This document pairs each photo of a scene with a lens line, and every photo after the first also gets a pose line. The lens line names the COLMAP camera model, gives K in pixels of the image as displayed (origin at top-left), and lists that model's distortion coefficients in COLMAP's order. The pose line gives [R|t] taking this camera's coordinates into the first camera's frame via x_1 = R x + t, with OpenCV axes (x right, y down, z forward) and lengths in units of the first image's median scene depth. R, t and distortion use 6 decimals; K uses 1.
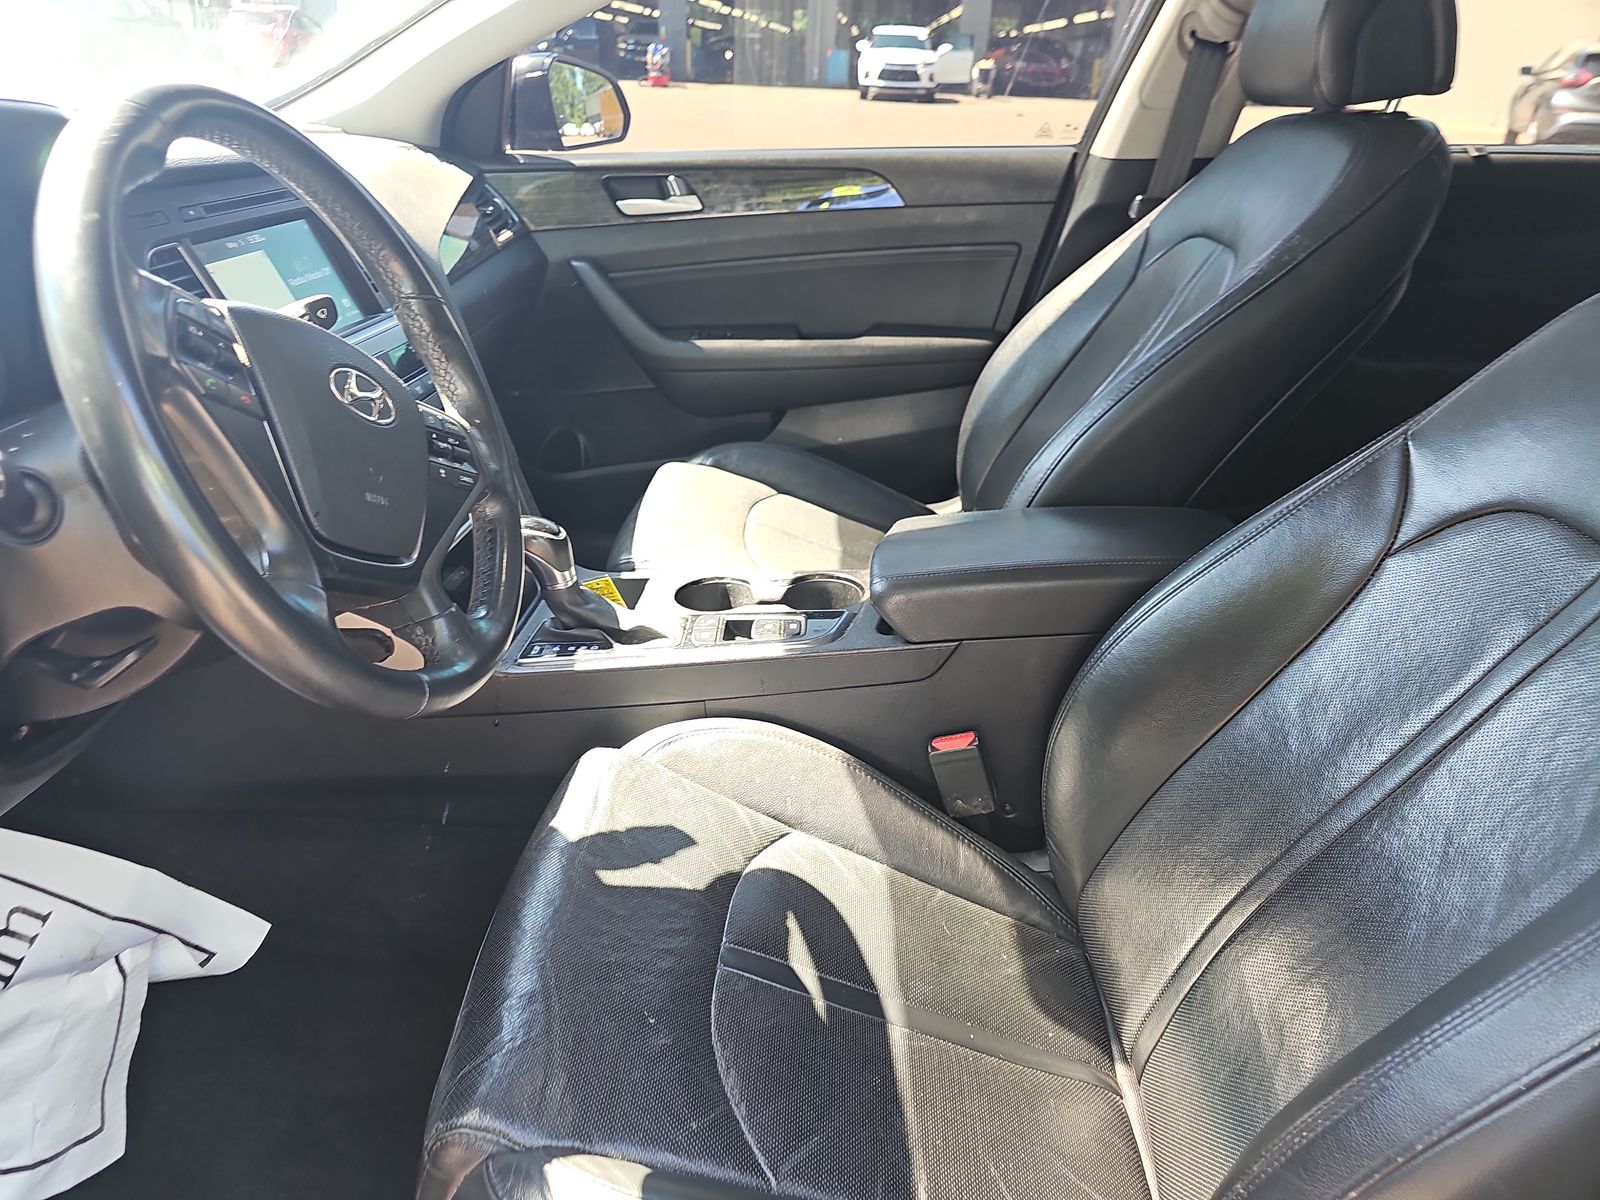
lens RADIAL K [[1079.7, 0, 794.8], [0, 1079.7, 591.7], [0, 0, 1]] dist [0.056855, -0.060697]
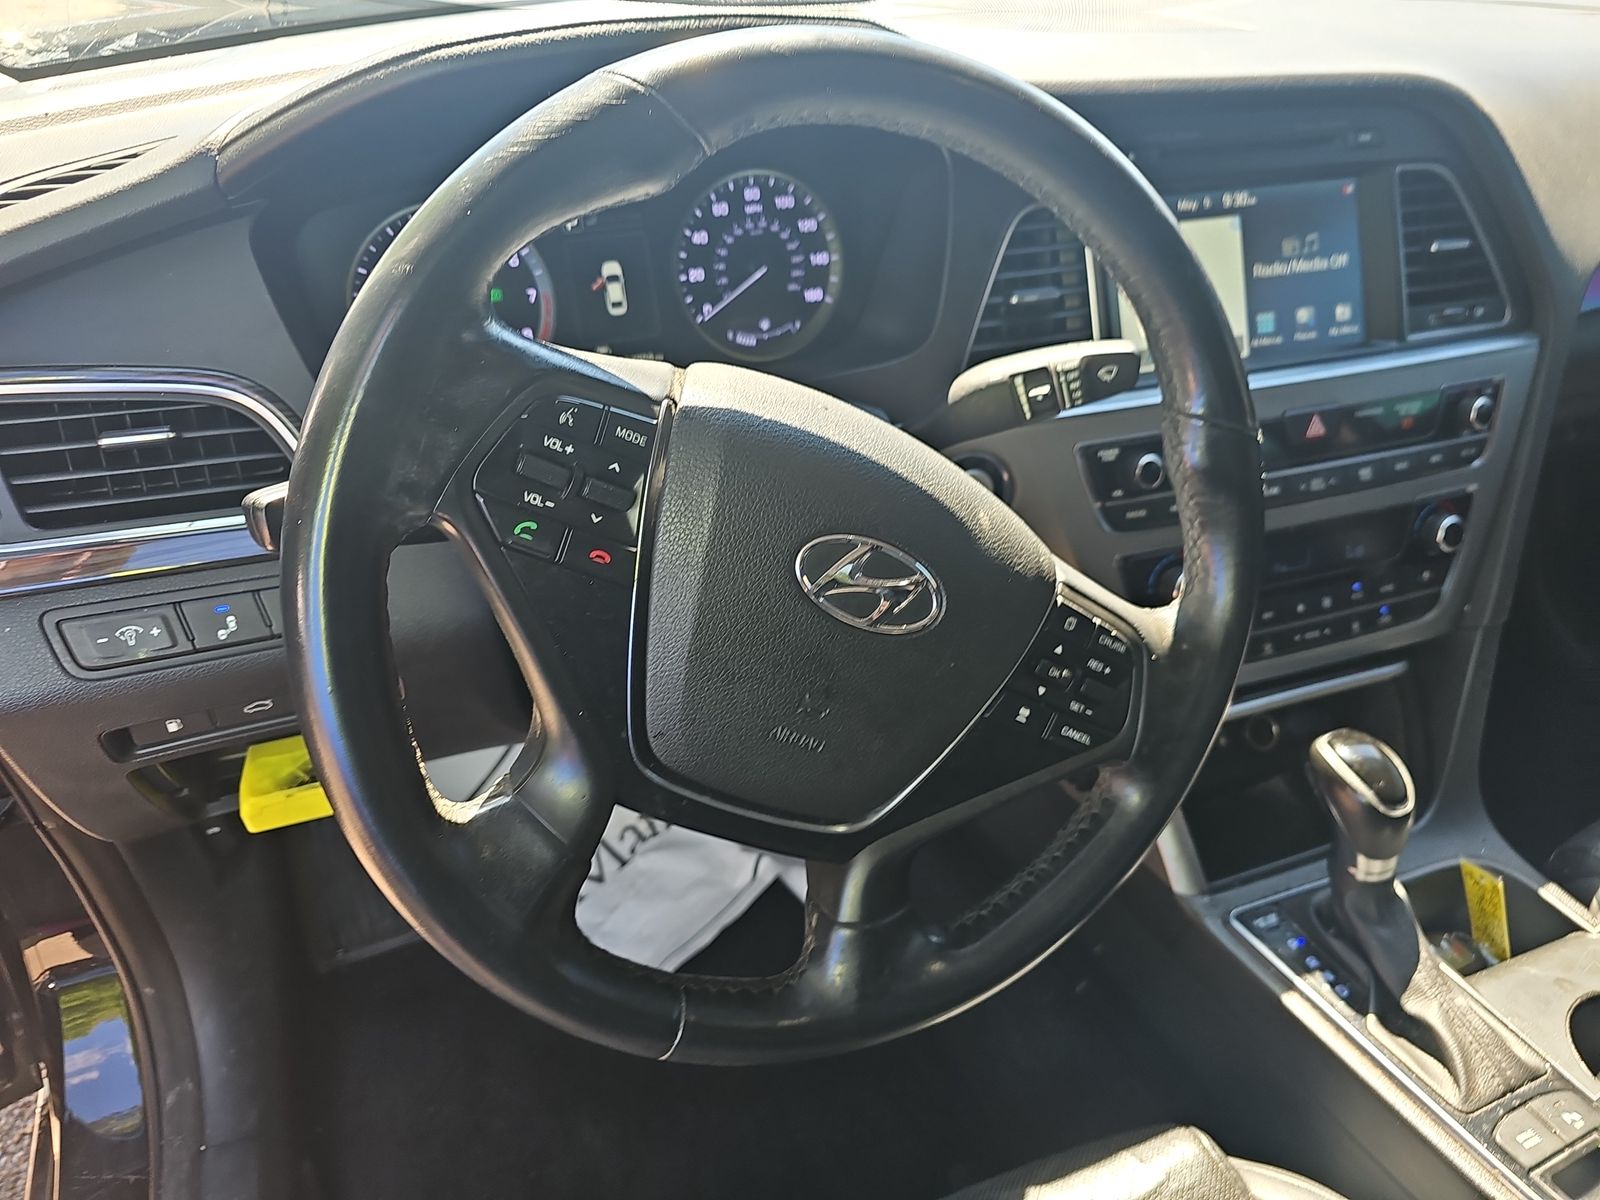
lens RADIAL K [[1079.7, 0, 794.8], [0, 1079.7, 591.7], [0, 0, 1]] dist [0.056855, -0.060697]
pose [[0.435909, 0.509525, -0.741868, 0.010654], [-0.394864, 0.849008, 0.351095, -0.141644], [0.808743, 0.139891, 0.571283, 0.242271]]
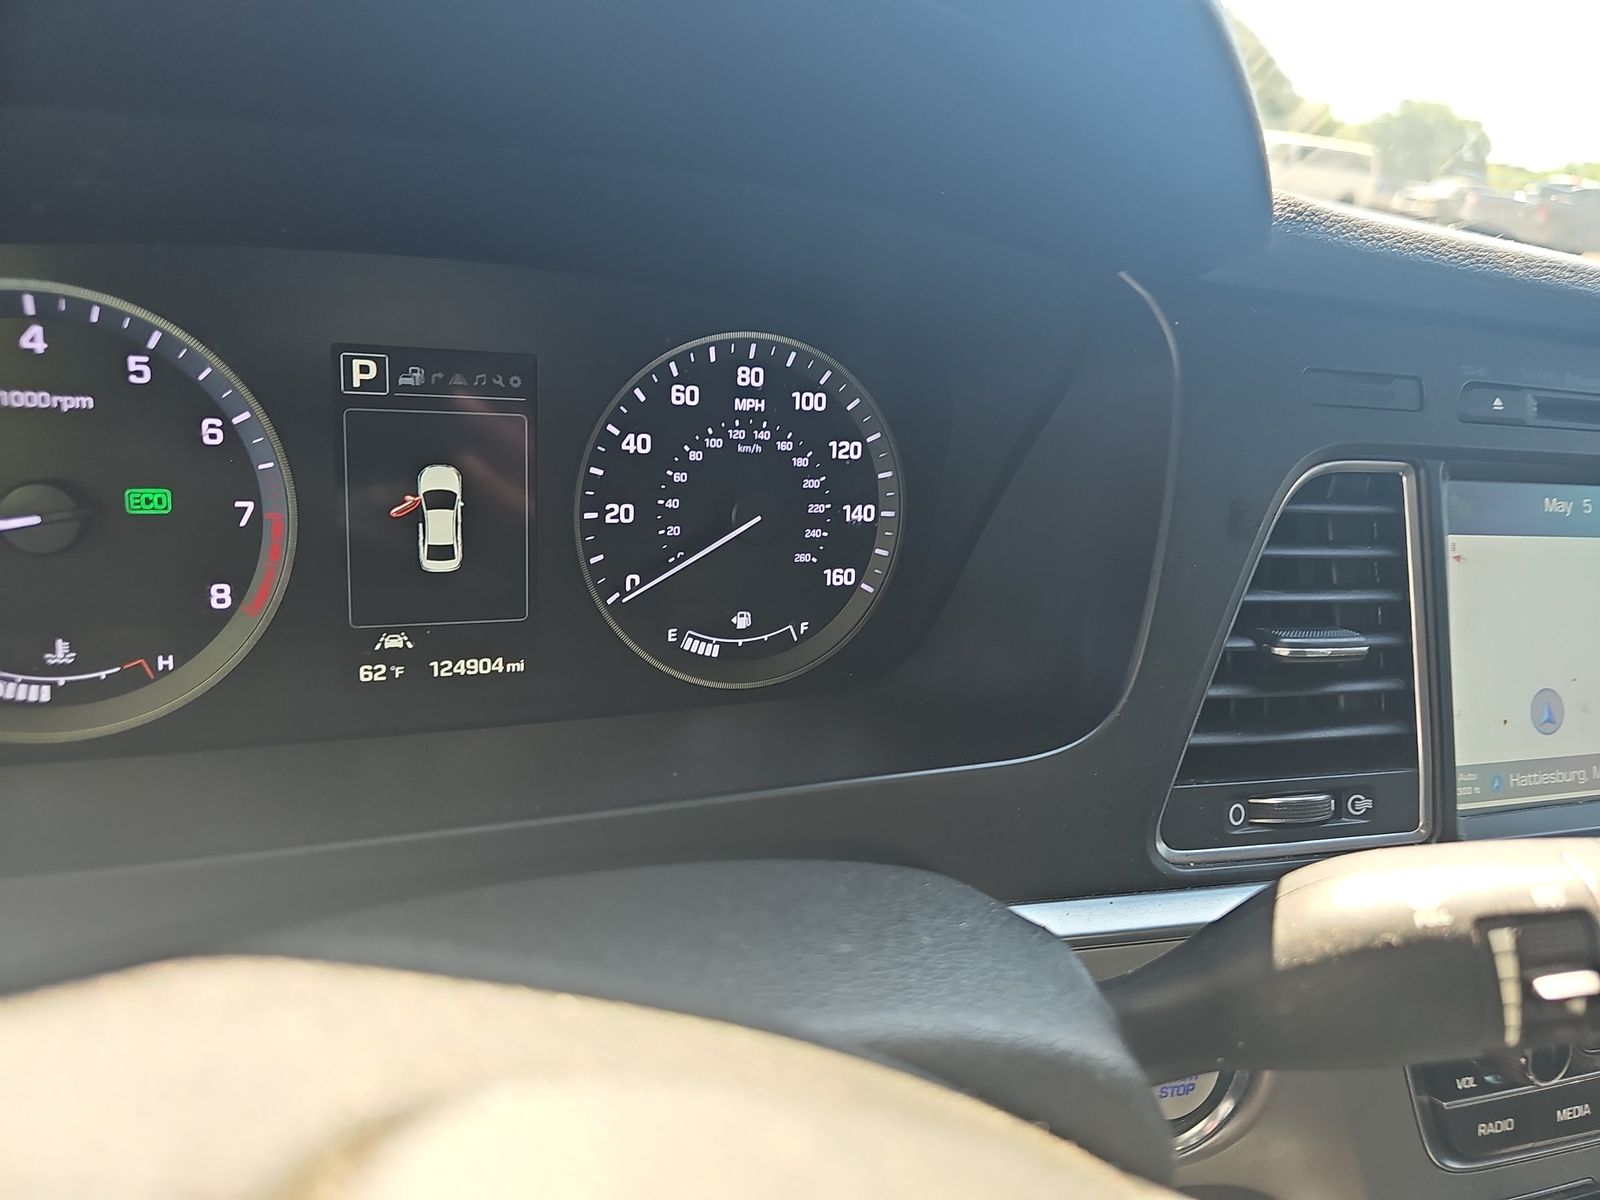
lens RADIAL K [[1079.7, 0, 794.8], [0, 1079.7, 591.7], [0, 0, 1]] dist [0.056855, -0.060697]
pose [[0.432743, 0.389285, -0.813137, -0.175188], [-0.509621, 0.849654, 0.135552, -0.117791], [0.743653, 0.355732, 0.566069, 0.338989]]
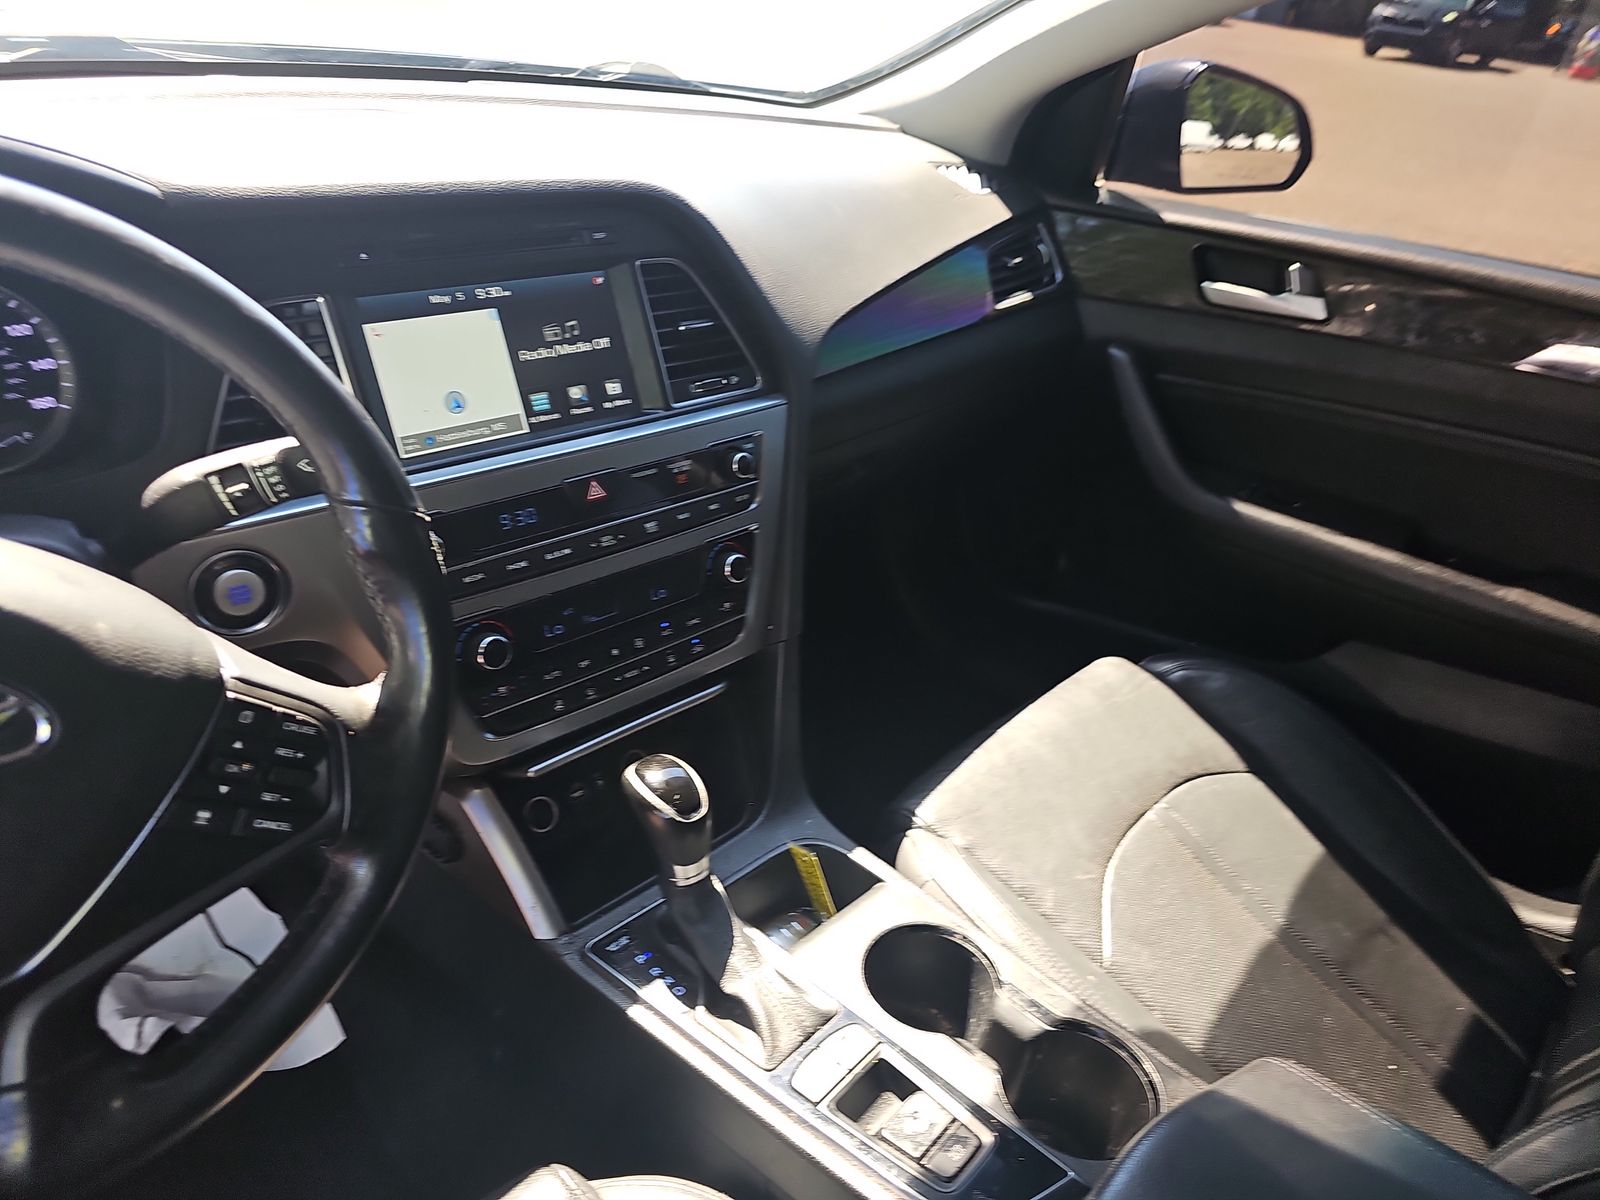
lens RADIAL K [[1079.7, 0, 794.8], [0, 1079.7, 591.7], [0, 0, 1]] dist [0.056855, -0.060697]
pose [[0.764369, 0.372987, -0.525947, 0.077970], [-0.354394, 0.924471, 0.140562, -0.181246], [0.538651, 0.078951, 0.838822, 0.292652]]
